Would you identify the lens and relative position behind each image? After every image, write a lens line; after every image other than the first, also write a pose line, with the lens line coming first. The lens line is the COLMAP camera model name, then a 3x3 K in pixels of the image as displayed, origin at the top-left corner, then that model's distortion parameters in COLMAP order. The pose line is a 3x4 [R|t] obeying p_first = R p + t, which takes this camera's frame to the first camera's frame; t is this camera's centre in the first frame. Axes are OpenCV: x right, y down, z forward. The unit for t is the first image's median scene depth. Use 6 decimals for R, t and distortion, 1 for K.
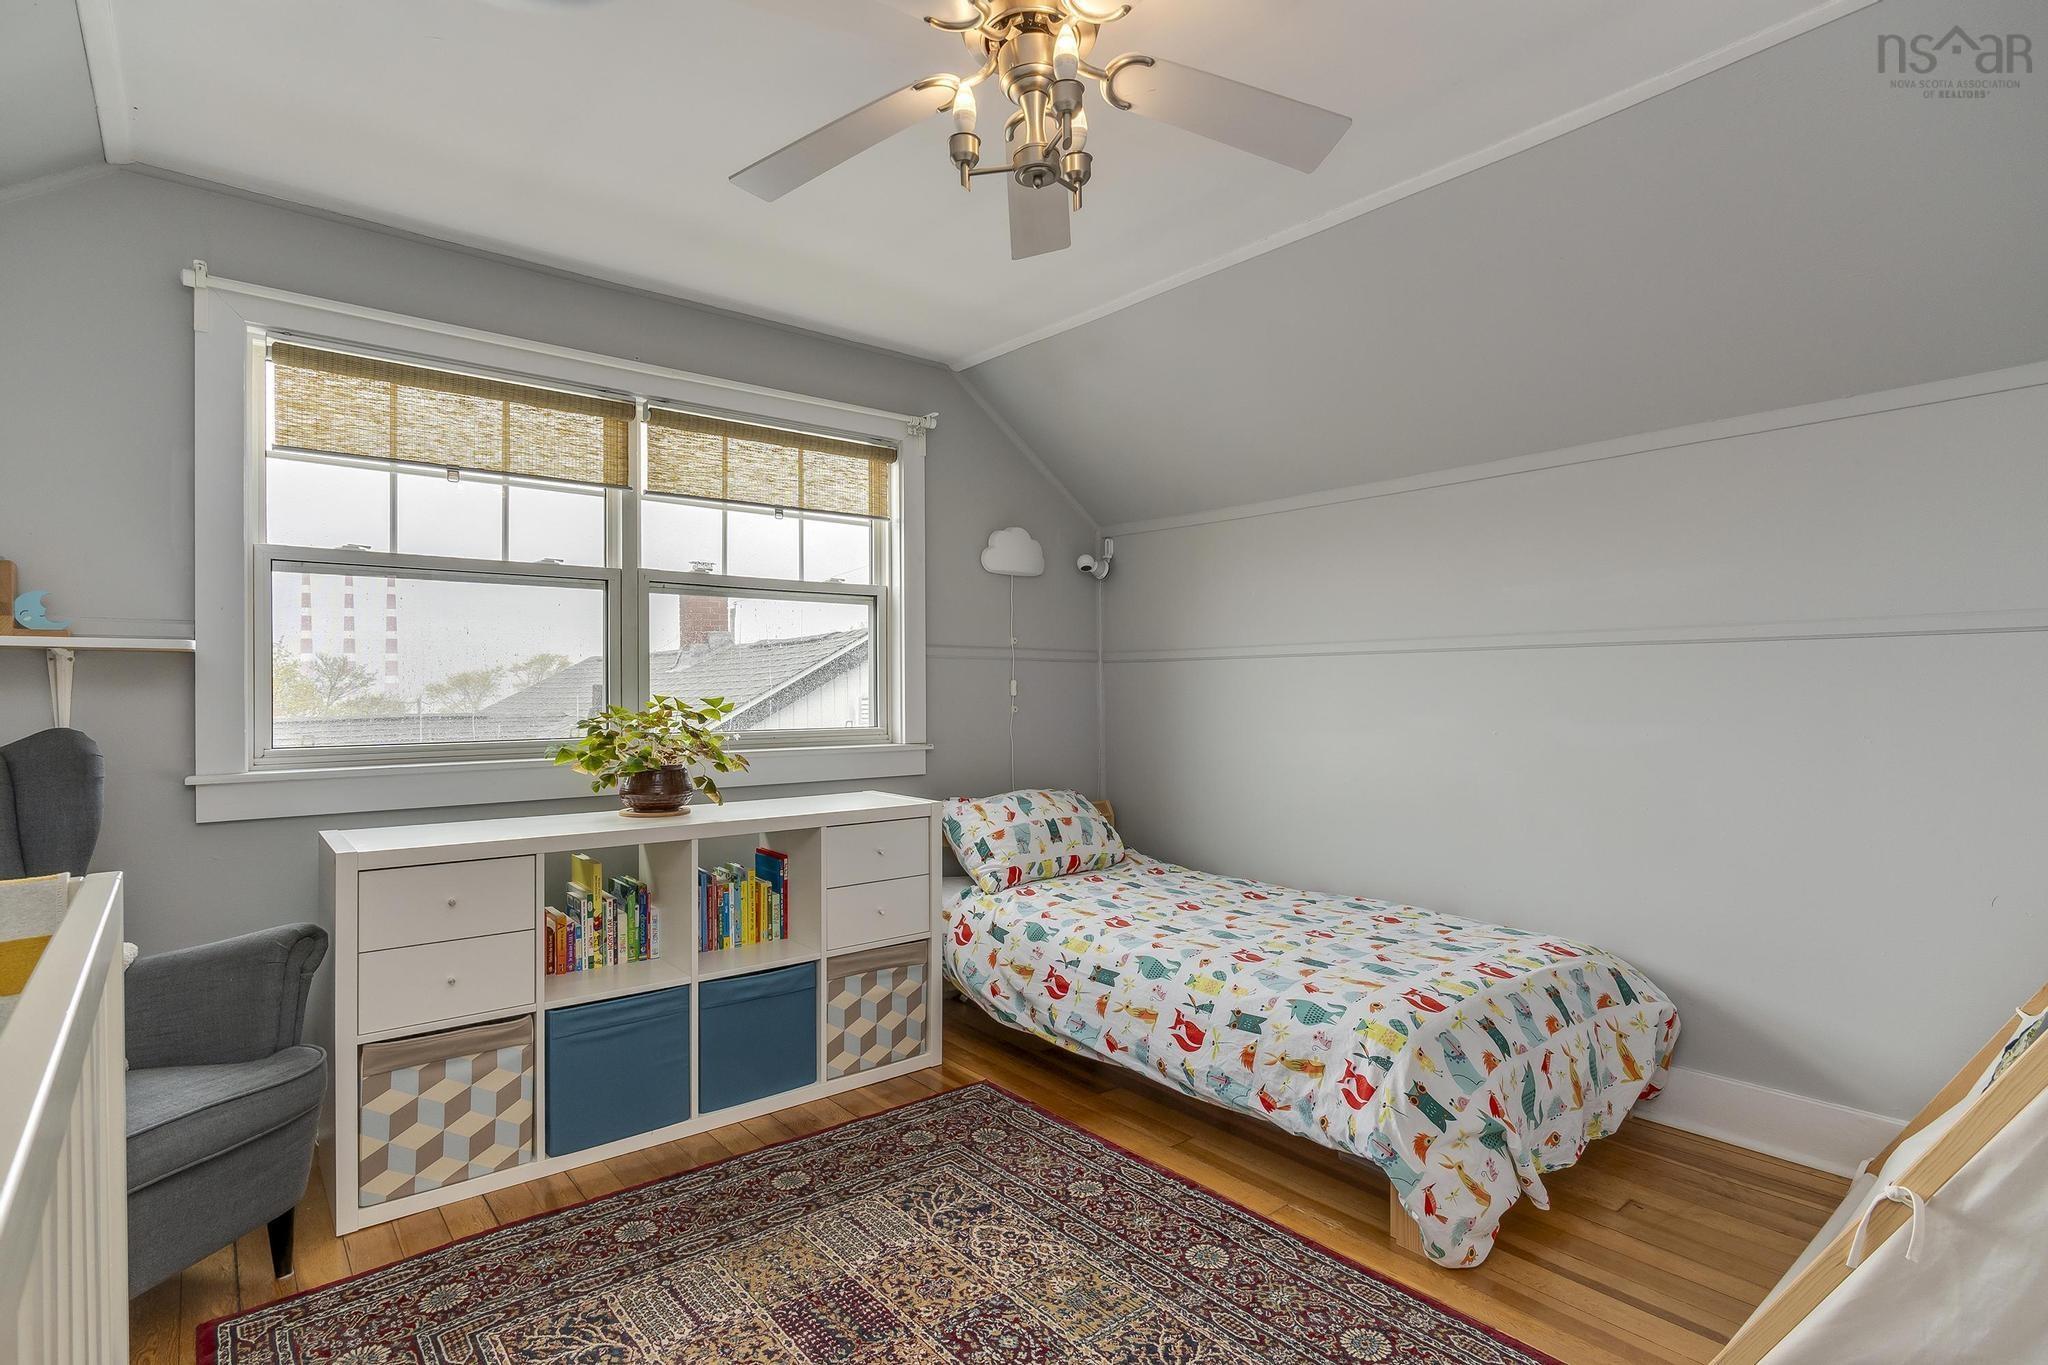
lens RADIAL K [[1020.1, 0, 1025.4], [0, 1020.1, 686.2], [0, 0, 1]] dist [-0.001794, 0.001273]
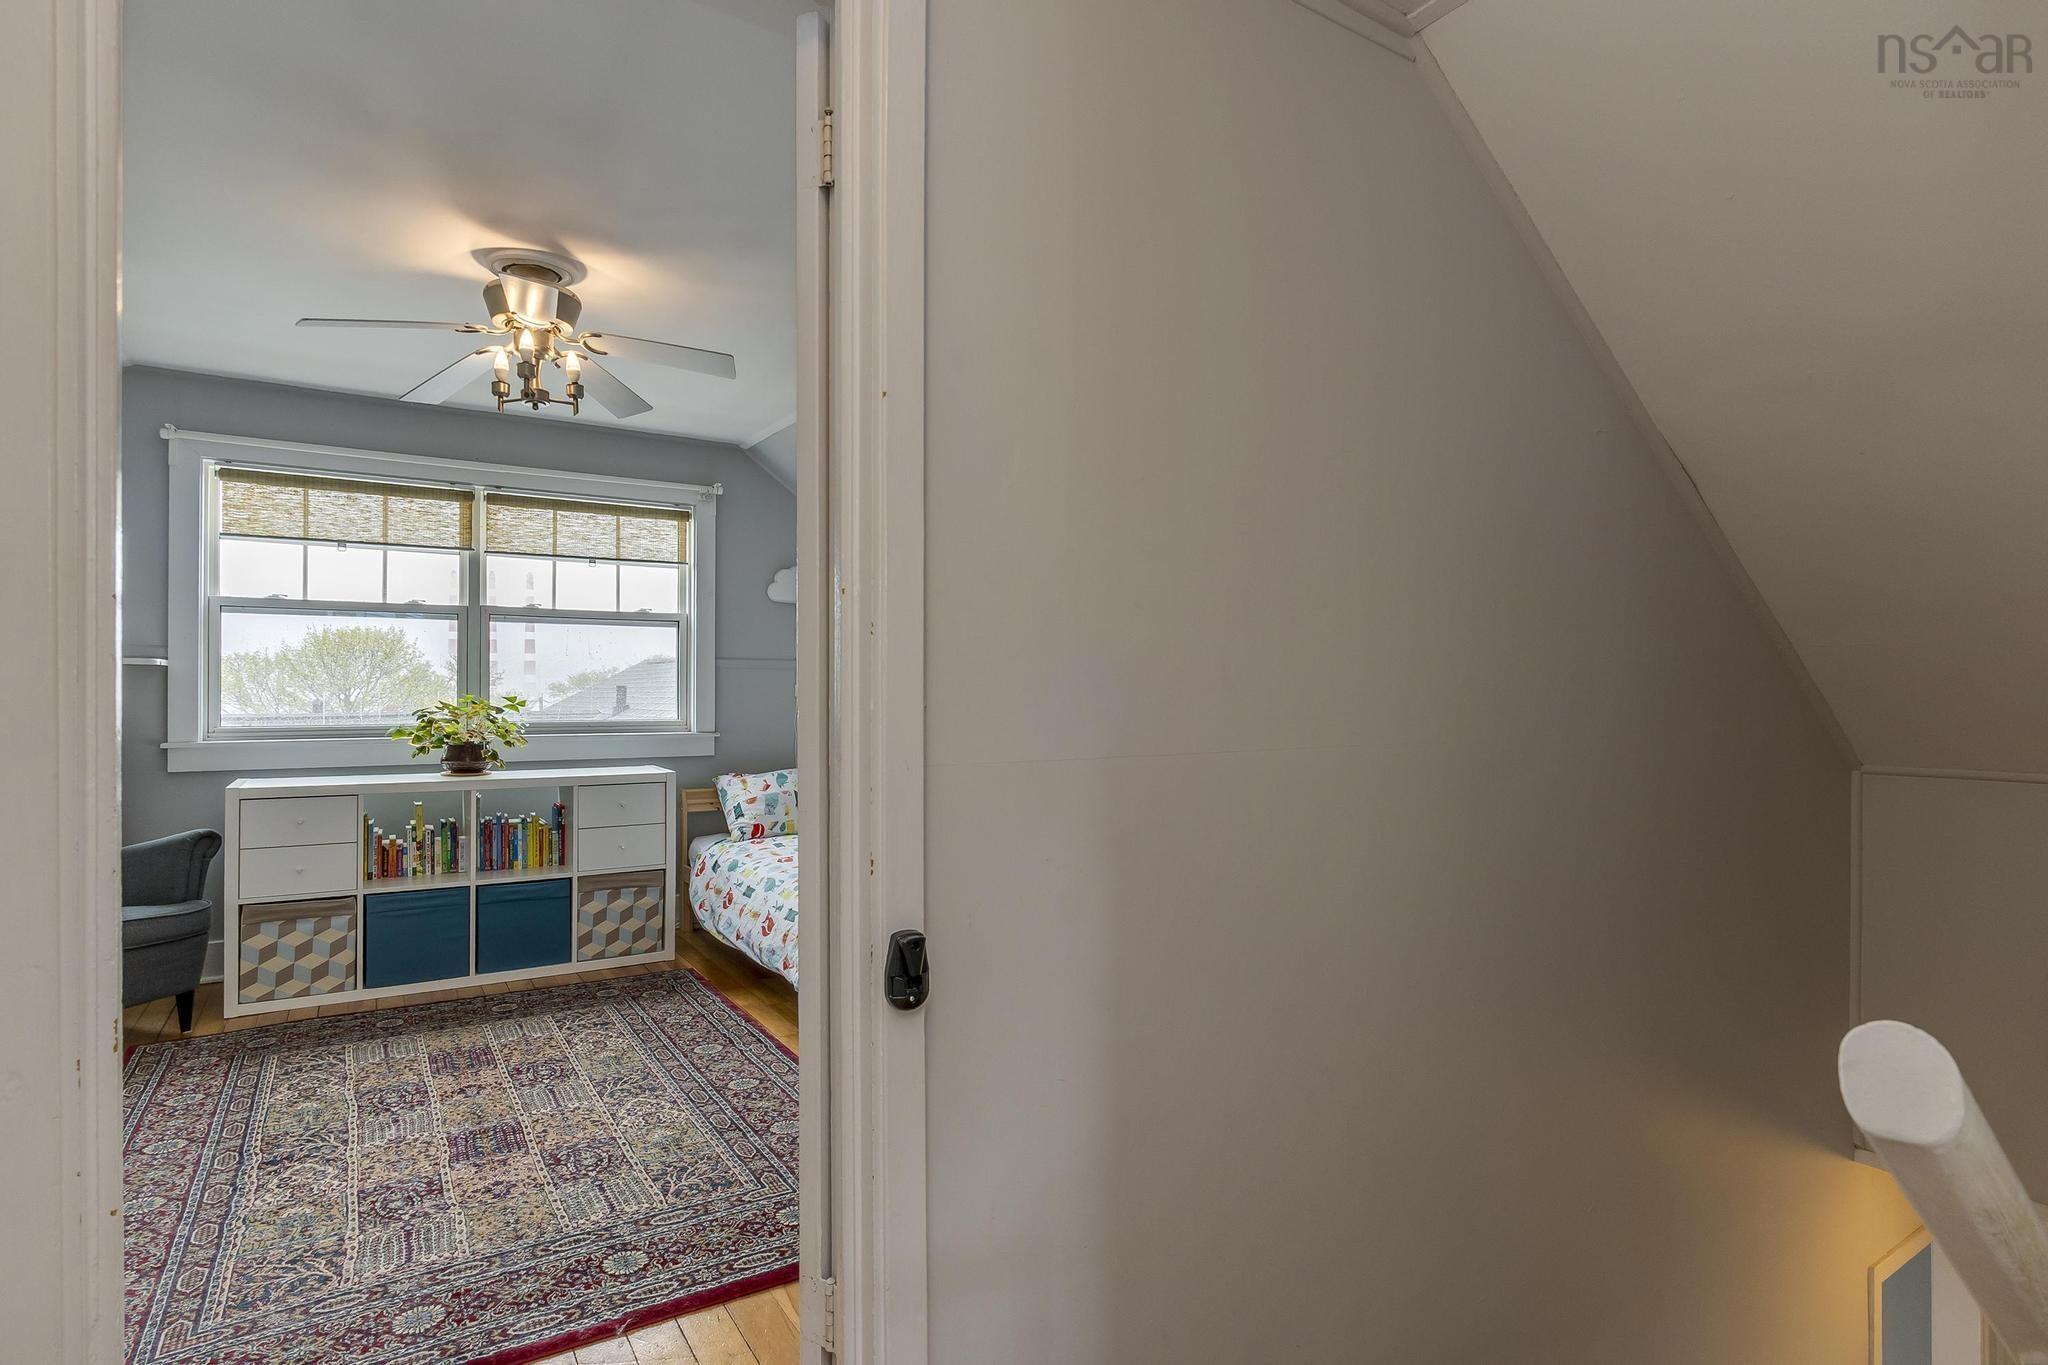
lens RADIAL K [[1020.1, 0, 983.6], [0, 1020.1, 686.2], [0, 0, 1]] dist [-0.001794, 0.001273]
pose [[0.992592, 0.004570, -0.121412, 0.565901], [-0.004808, 0.999987, -0.001672, -0.004474], [0.121403, 0.002244, 0.992601, -0.377215]]
